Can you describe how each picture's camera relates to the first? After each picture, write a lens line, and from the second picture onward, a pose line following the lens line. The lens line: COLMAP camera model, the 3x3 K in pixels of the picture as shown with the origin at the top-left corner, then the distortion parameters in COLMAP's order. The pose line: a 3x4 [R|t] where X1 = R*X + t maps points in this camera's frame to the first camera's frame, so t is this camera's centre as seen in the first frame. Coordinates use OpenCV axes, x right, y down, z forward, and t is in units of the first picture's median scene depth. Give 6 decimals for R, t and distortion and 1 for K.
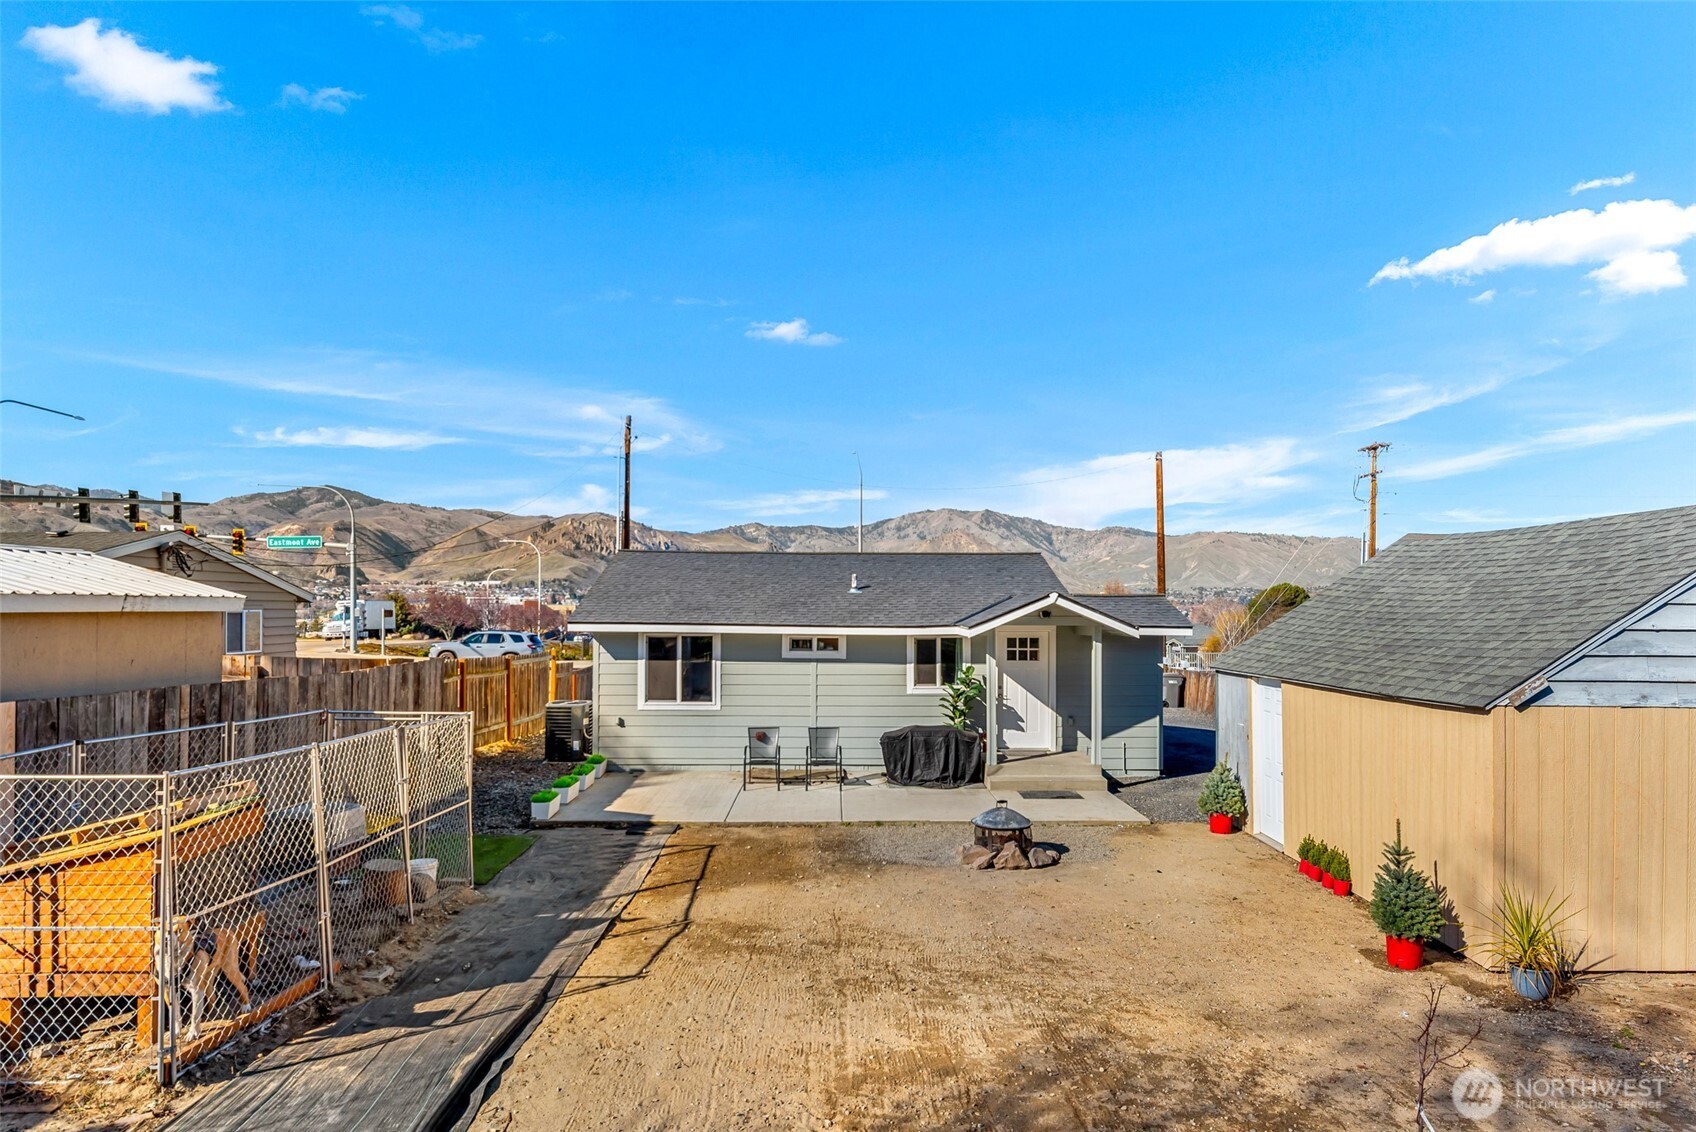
lens RADIAL K [[1009.6, 0, 866.7], [0, 1009.6, 571.2], [0, 0, 1]] dist [0.001584, -0.000876]
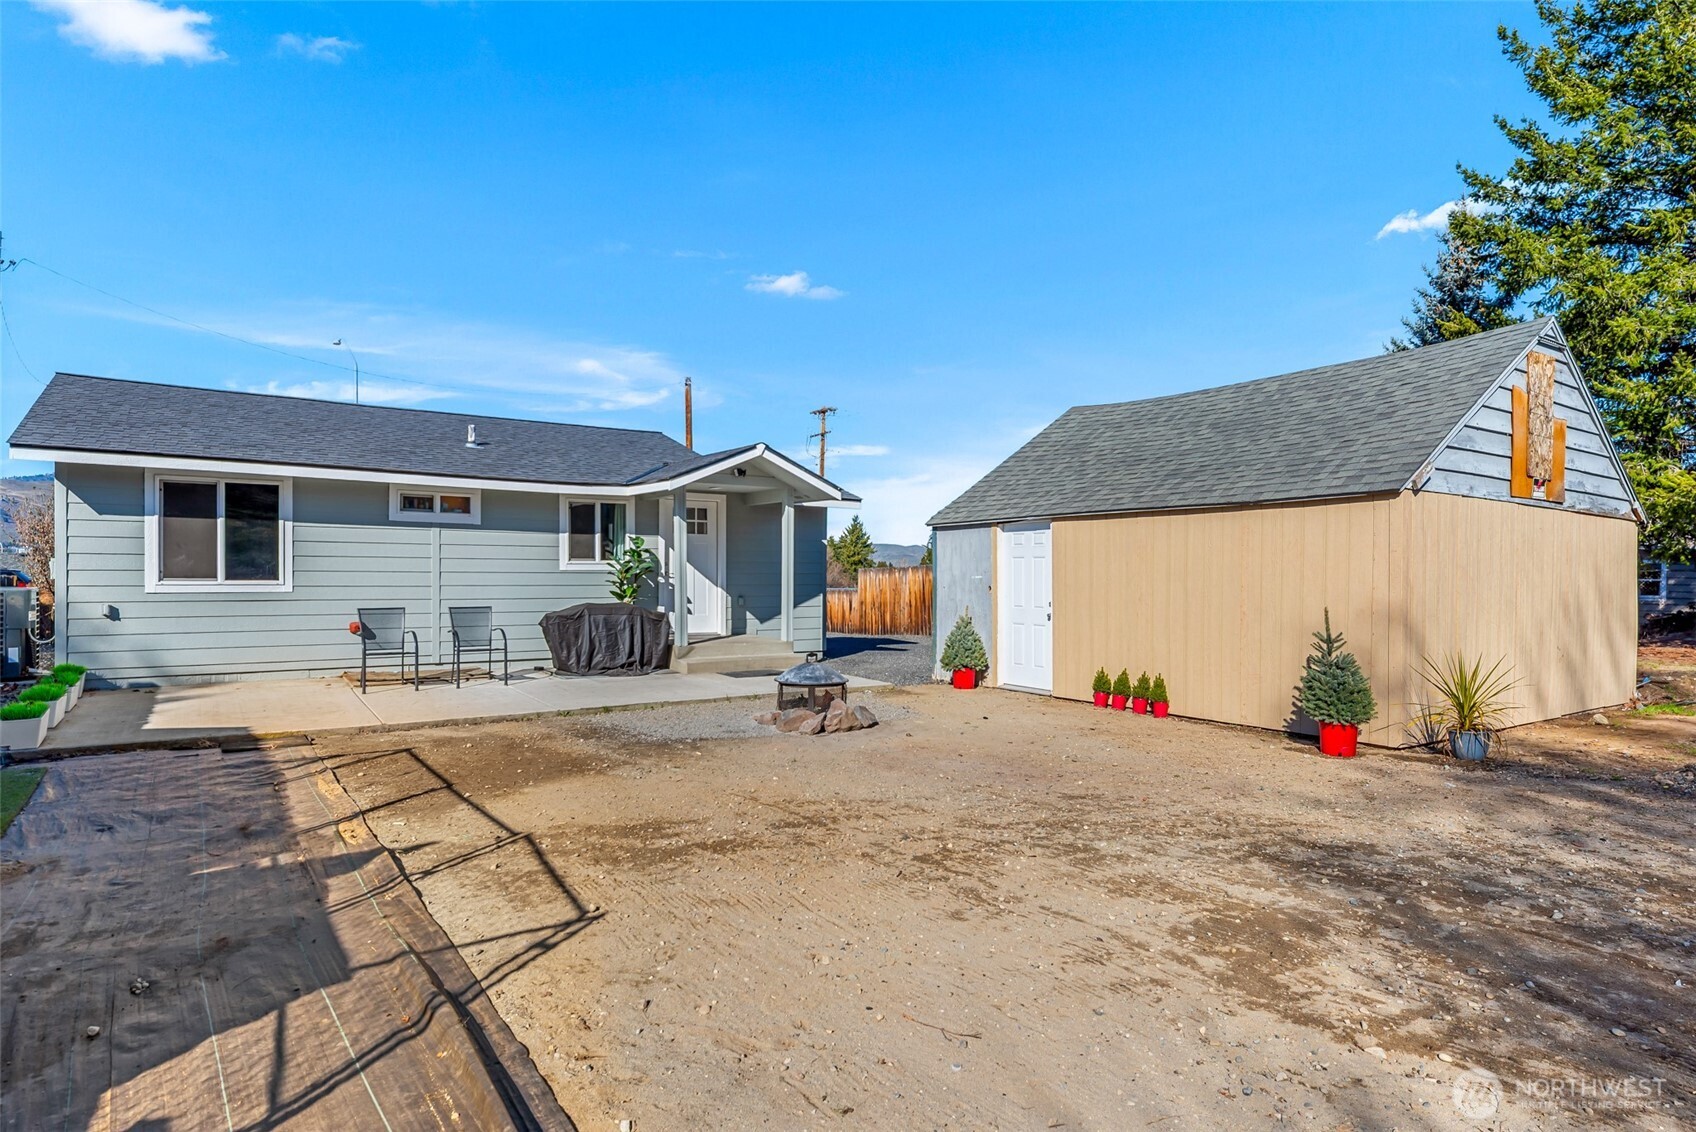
lens RADIAL K [[935.1, 0, 848.0], [0, 935.1, 566.0], [0, 0, 1]] dist [-0.000403, -0.000058]
pose [[0.839961, 0.004335, 0.542630, -0.185561], [-0.019163, 0.999581, 0.021678, 0.105415], [-0.542309, -0.028607, 0.839692, 0.269269]]
